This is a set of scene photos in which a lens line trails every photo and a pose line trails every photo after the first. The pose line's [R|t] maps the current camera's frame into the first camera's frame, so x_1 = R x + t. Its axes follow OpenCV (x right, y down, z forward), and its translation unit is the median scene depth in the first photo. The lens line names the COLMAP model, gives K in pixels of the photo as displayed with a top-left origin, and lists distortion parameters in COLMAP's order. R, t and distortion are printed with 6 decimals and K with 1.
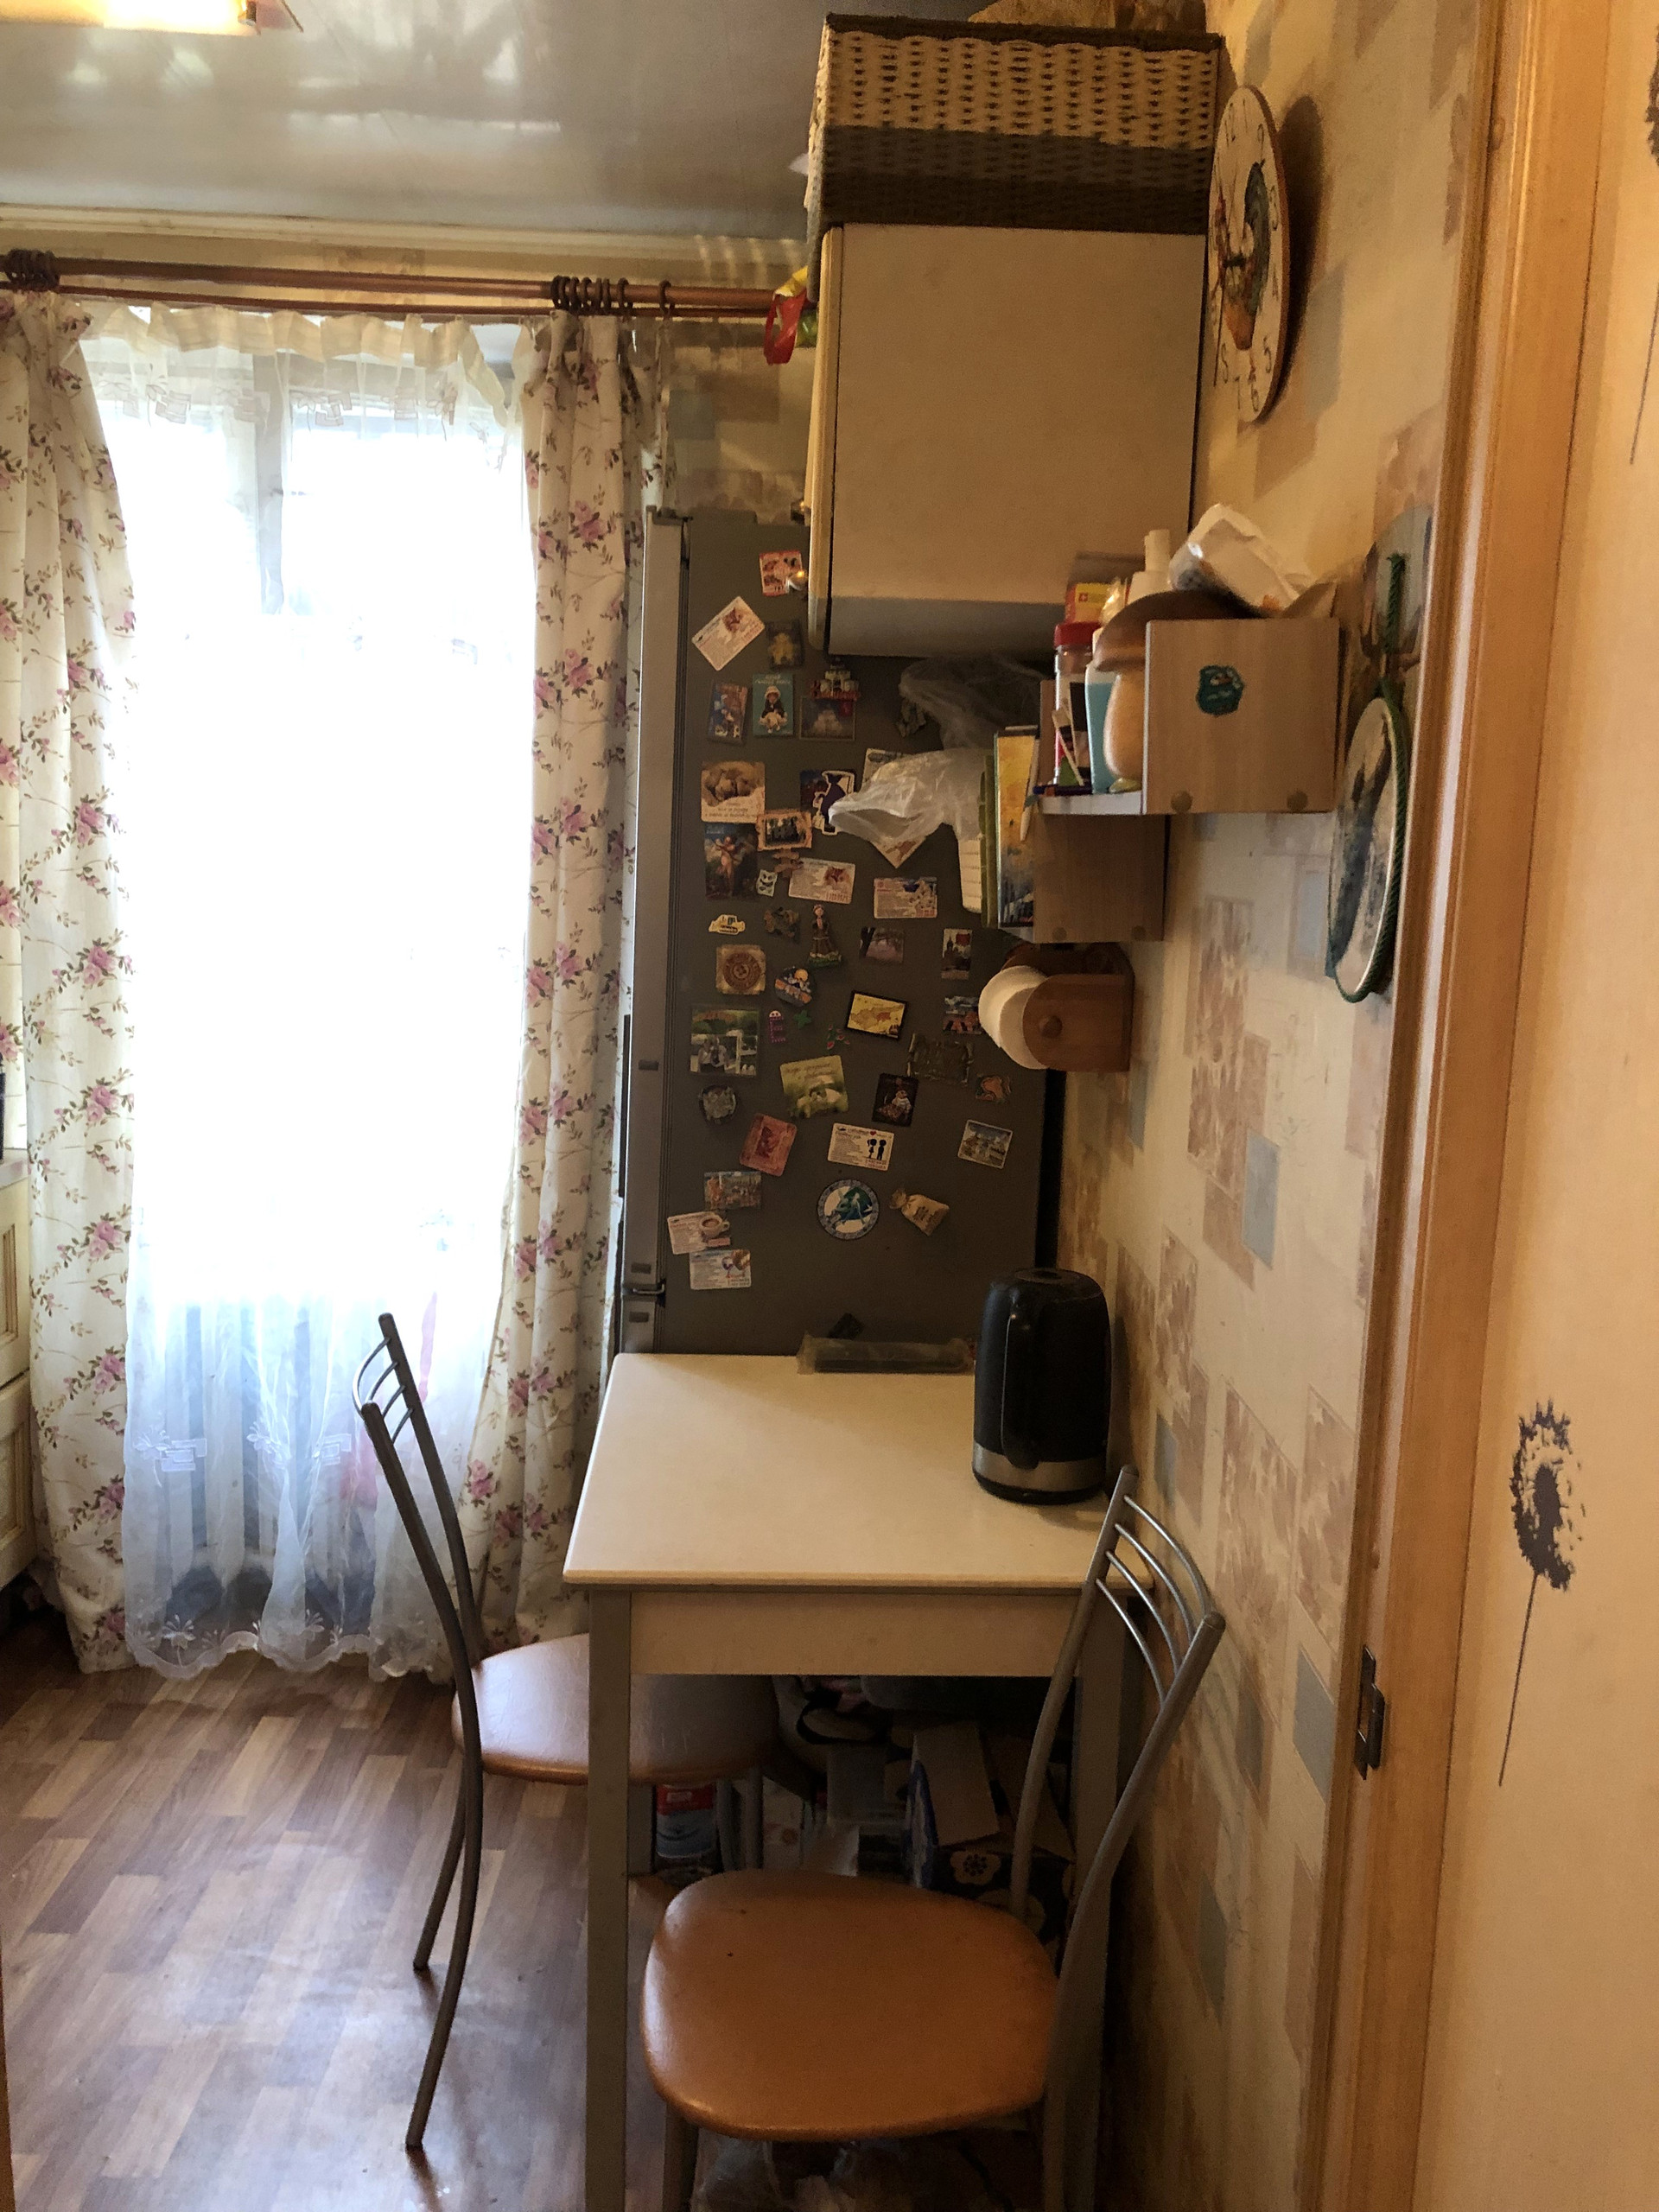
lens RADIAL K [[1815.6, 0, 864.3], [0, 1815.6, 1109.5], [0, 0, 1]] dist [0.003225, -0.012508]
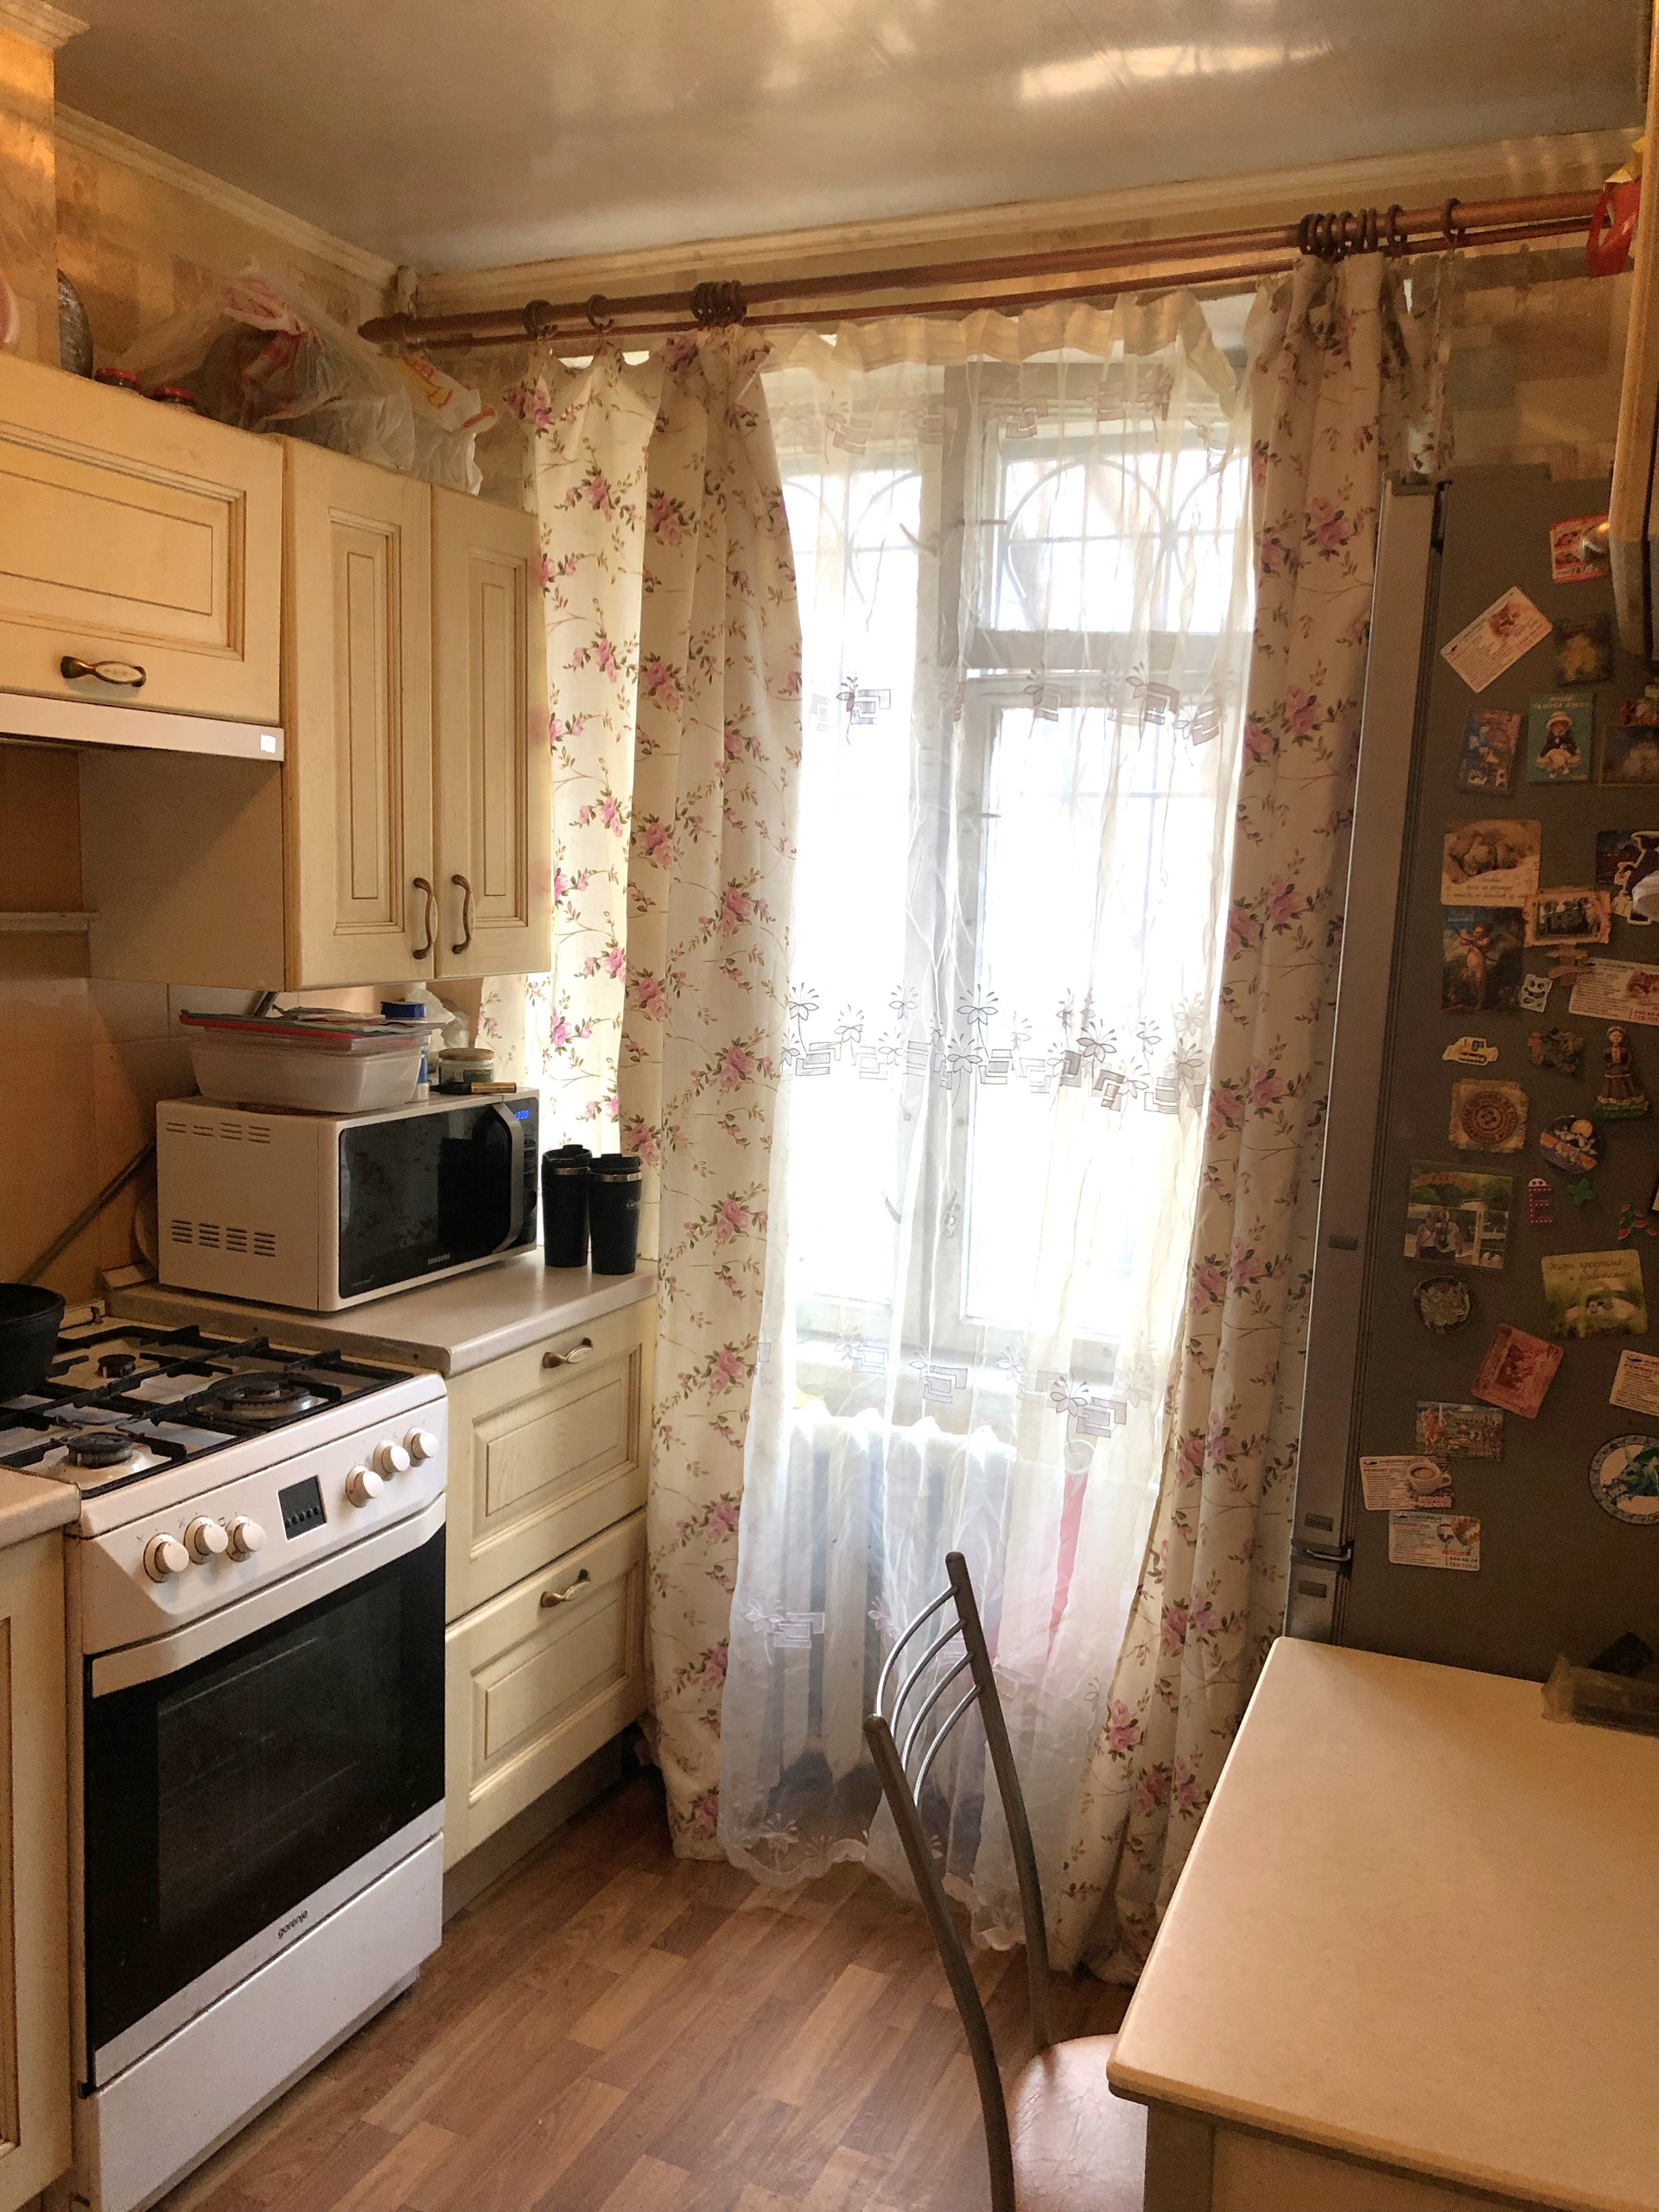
lens RADIAL K [[1853.6, 0, 799.4], [0, 1853.6, 1113.0], [0, 0, 1]] dist [0.038444, -0.040860]
pose [[0.898625, 0.047784, -0.436107, 0.005312], [-0.067114, 0.997323, -0.029019, -0.032452], [0.433553, 0.055346, 0.899427, 0.196788]]
